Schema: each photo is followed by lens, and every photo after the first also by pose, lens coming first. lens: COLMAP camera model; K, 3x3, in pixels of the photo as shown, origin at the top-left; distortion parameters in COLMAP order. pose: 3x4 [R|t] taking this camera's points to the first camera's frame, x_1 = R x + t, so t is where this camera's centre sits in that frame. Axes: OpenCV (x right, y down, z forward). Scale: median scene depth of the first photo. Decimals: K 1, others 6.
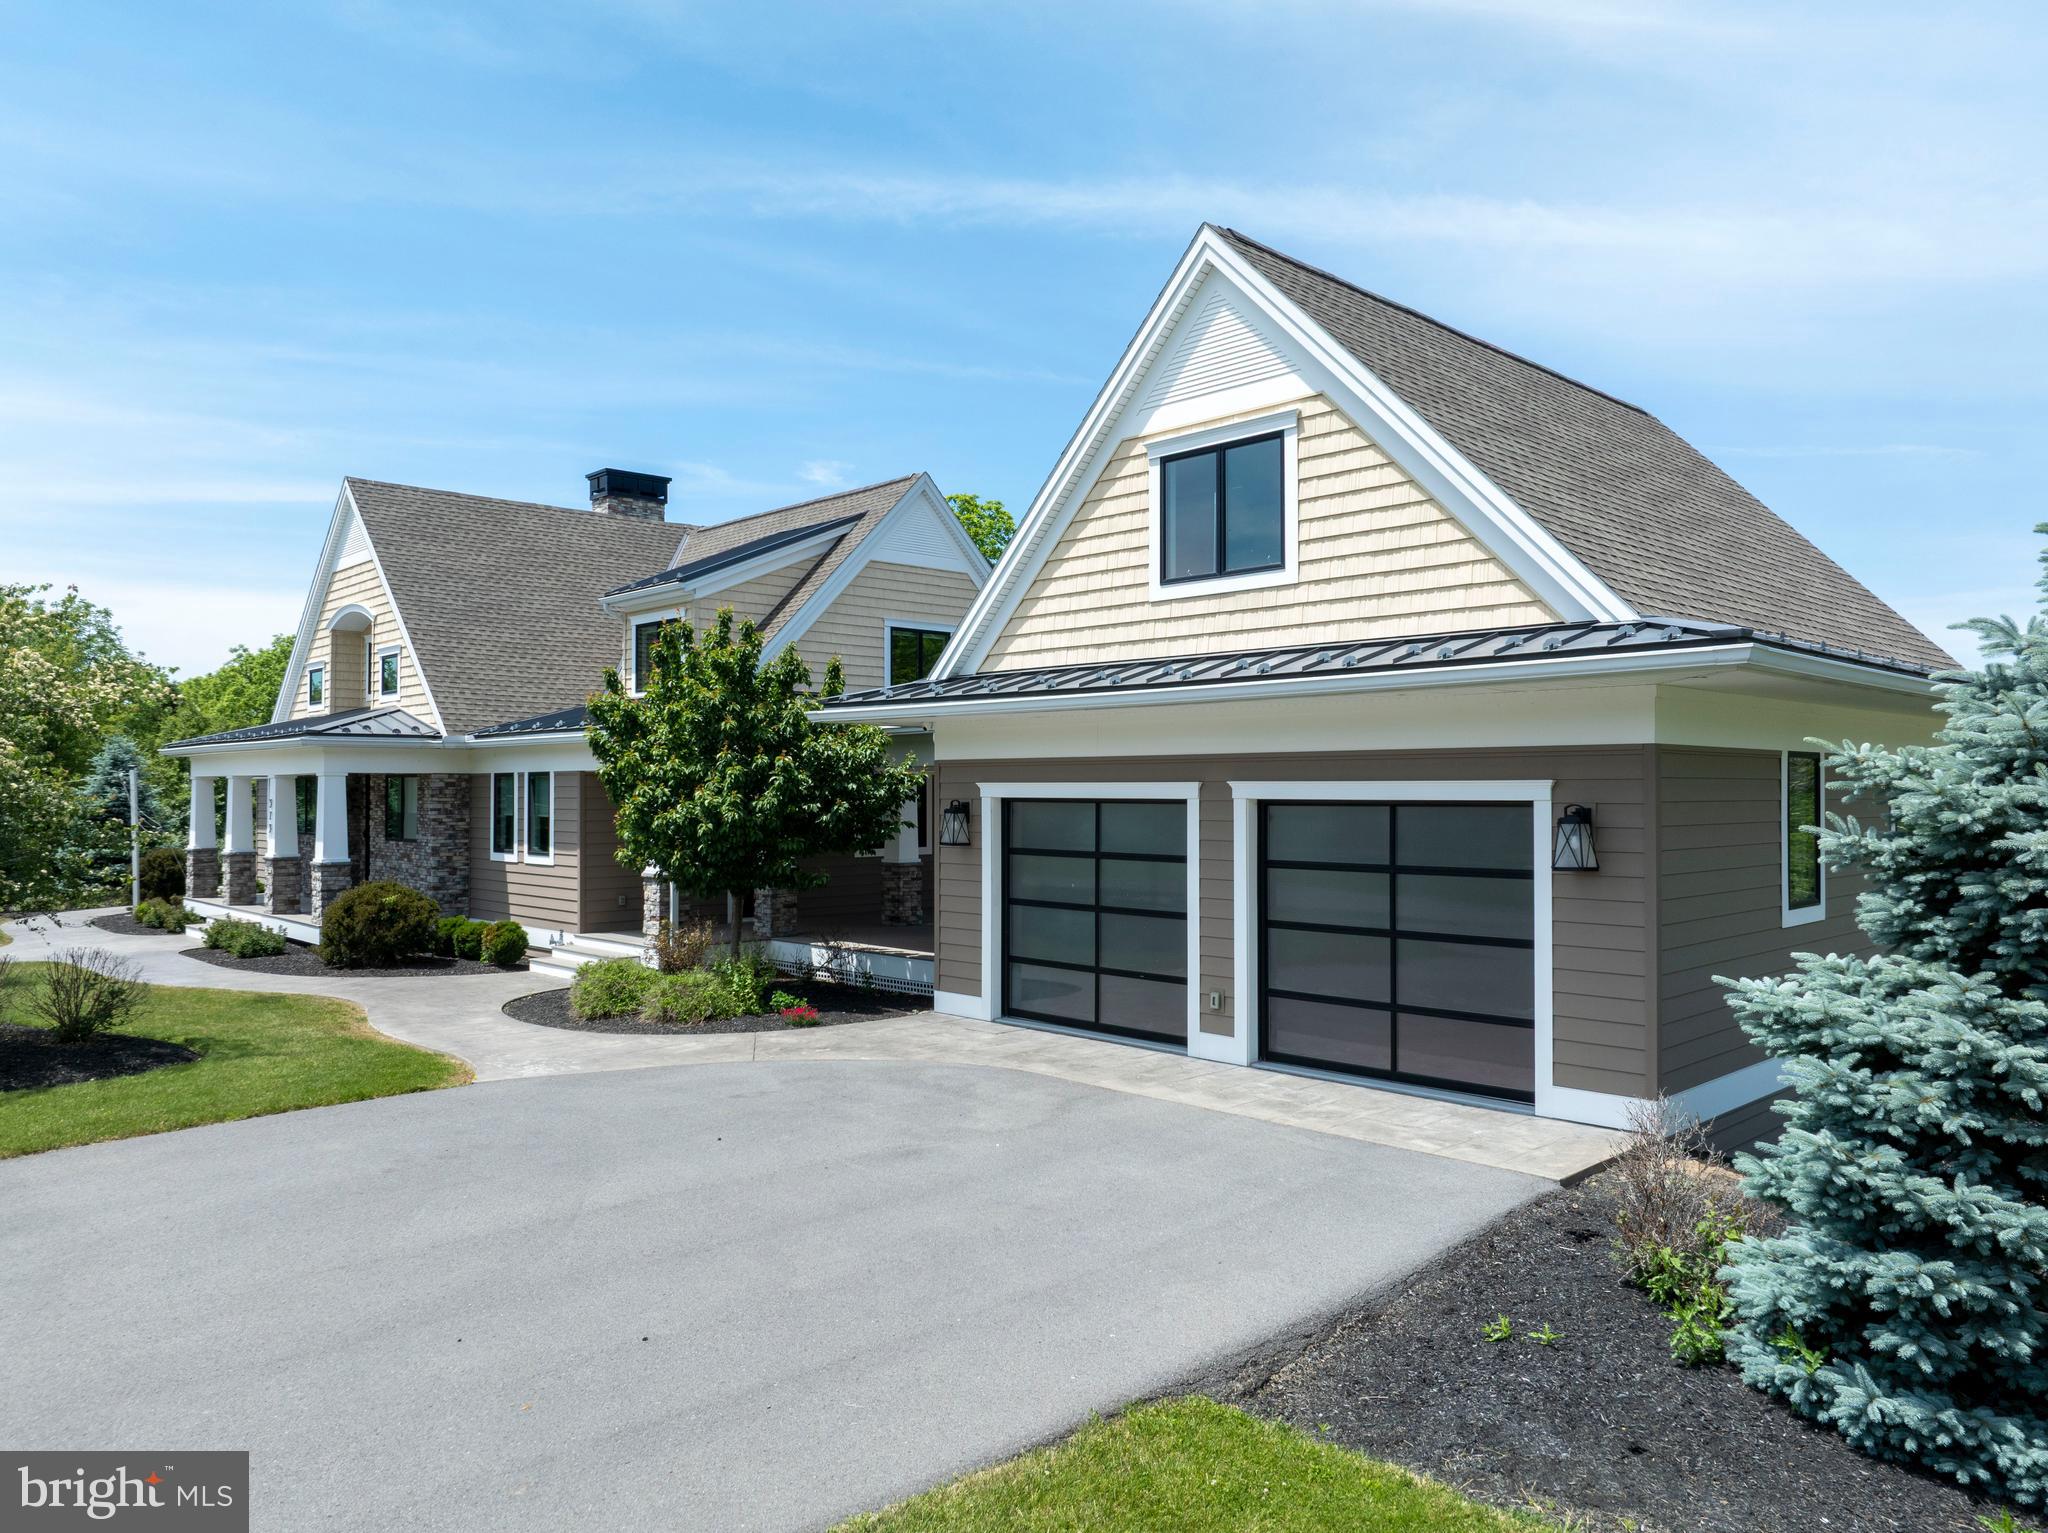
lens RADIAL K [[1439.8, 0, 1029.3], [0, 1439.8, 770.0], [0, 0, 1]] dist [-0.041066, 0.009833]
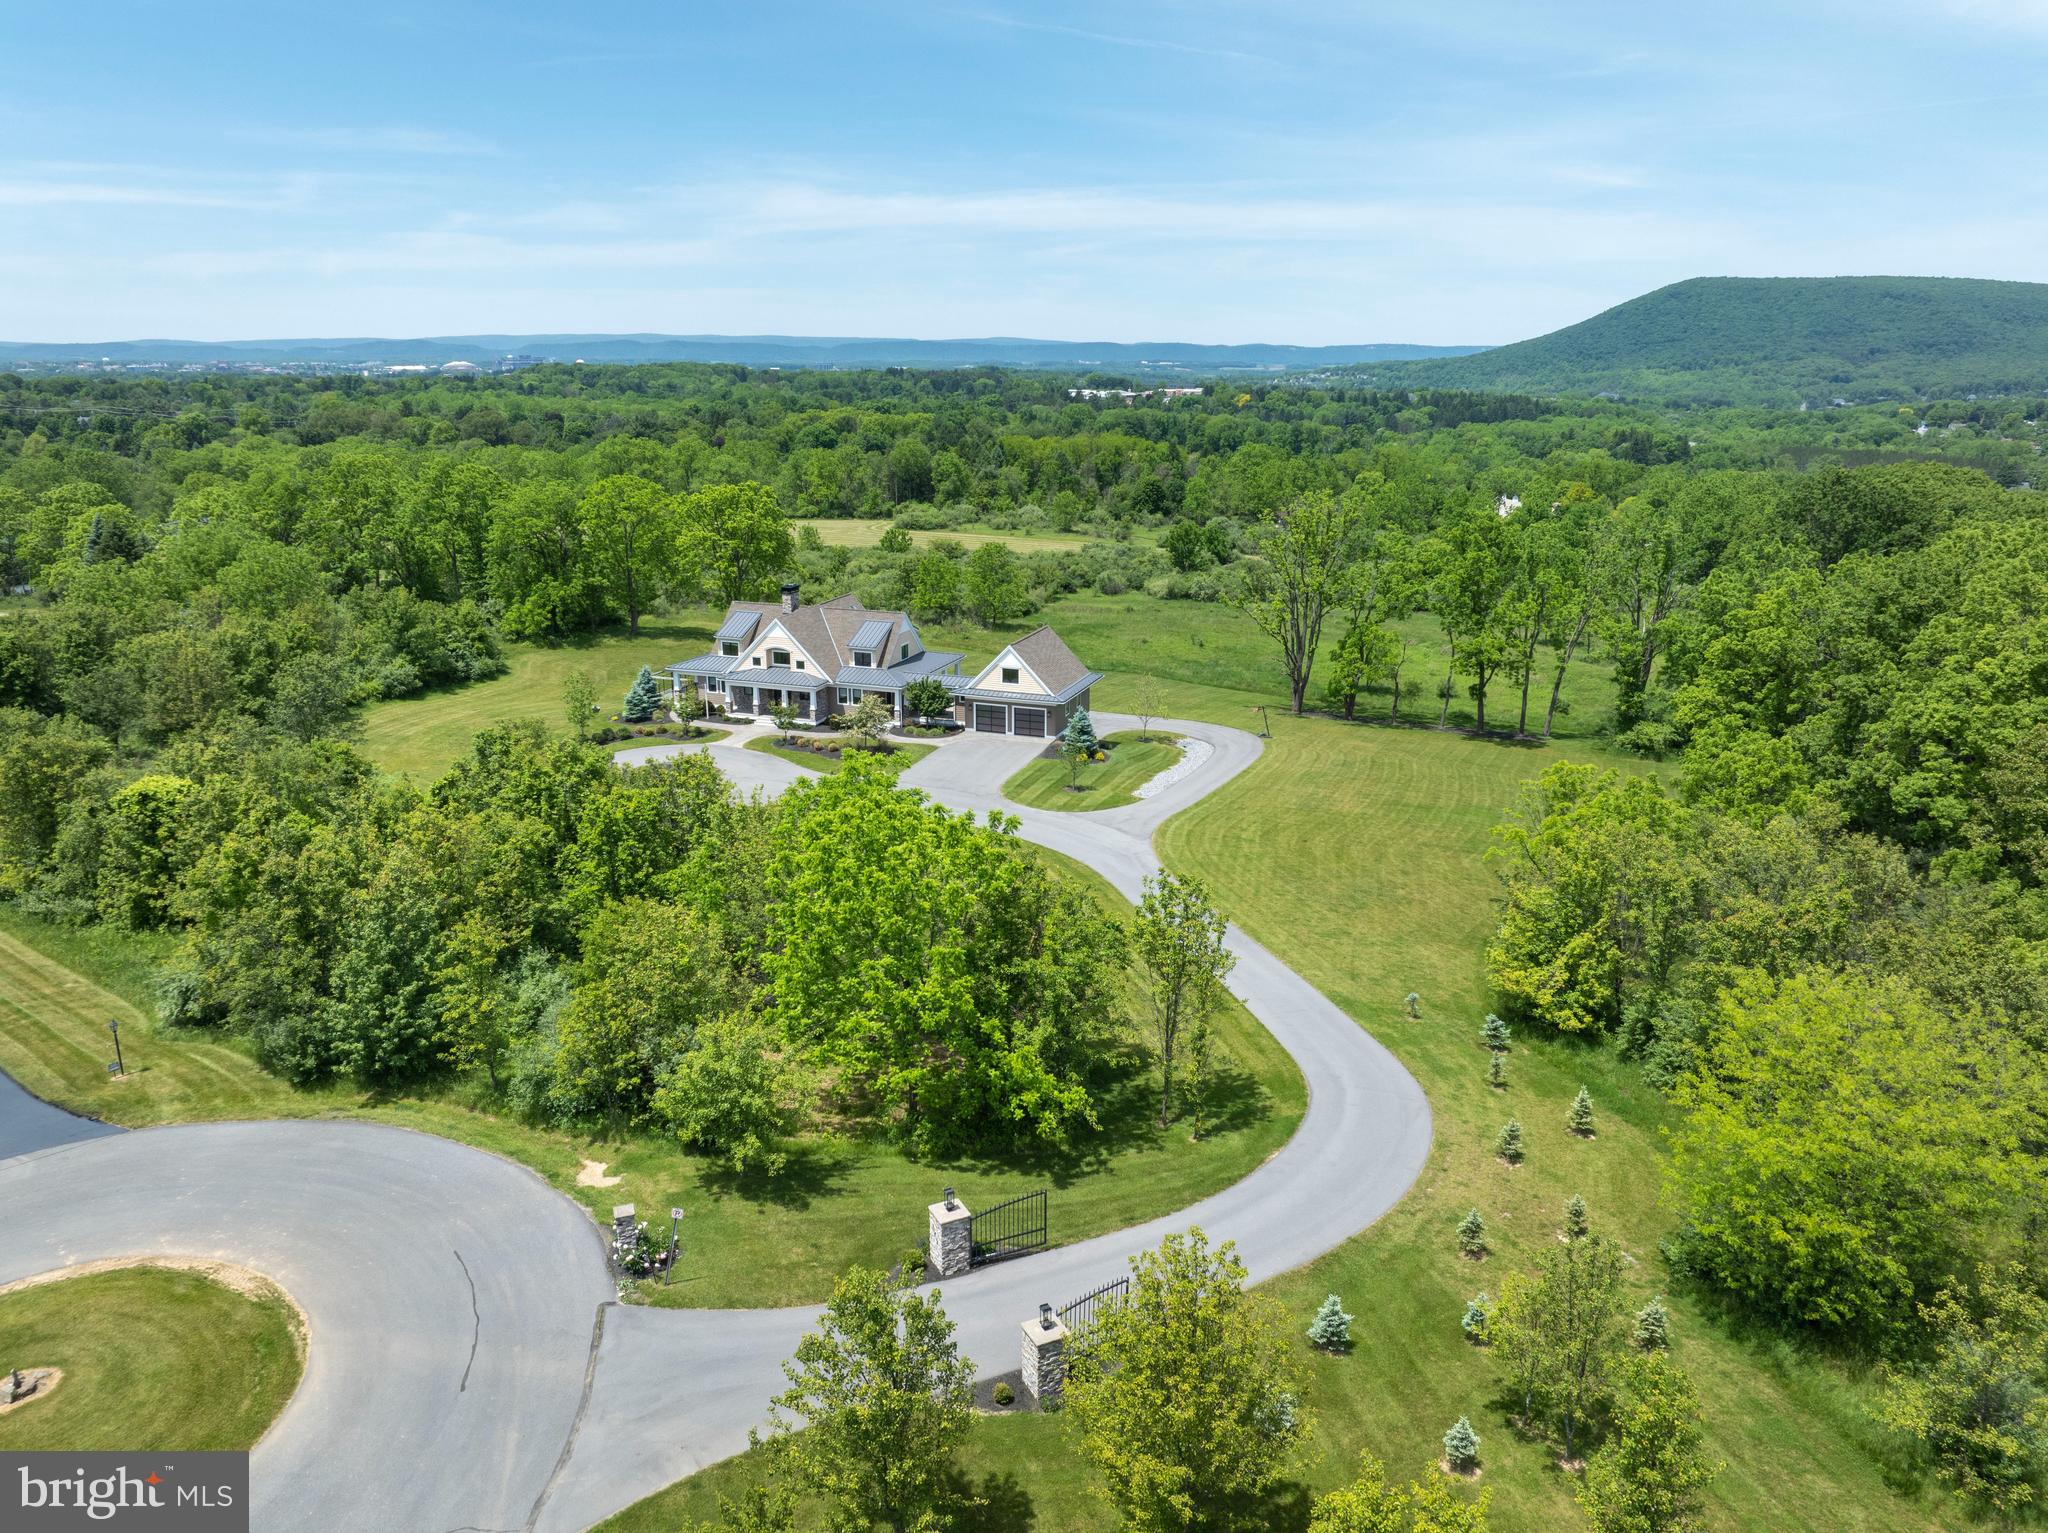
lens RADIAL K [[1439.8, 0, 1028.0], [0, 1439.8, 775.2], [0, 0, 1]] dist [-0.041066, 0.009833]
pose [[0.888944, -0.126647, 0.440159, -3.831208], [-0.013742, 0.953203, 0.302020, -2.320656], [-0.457811, -0.274527, 0.845603, -6.873815]]
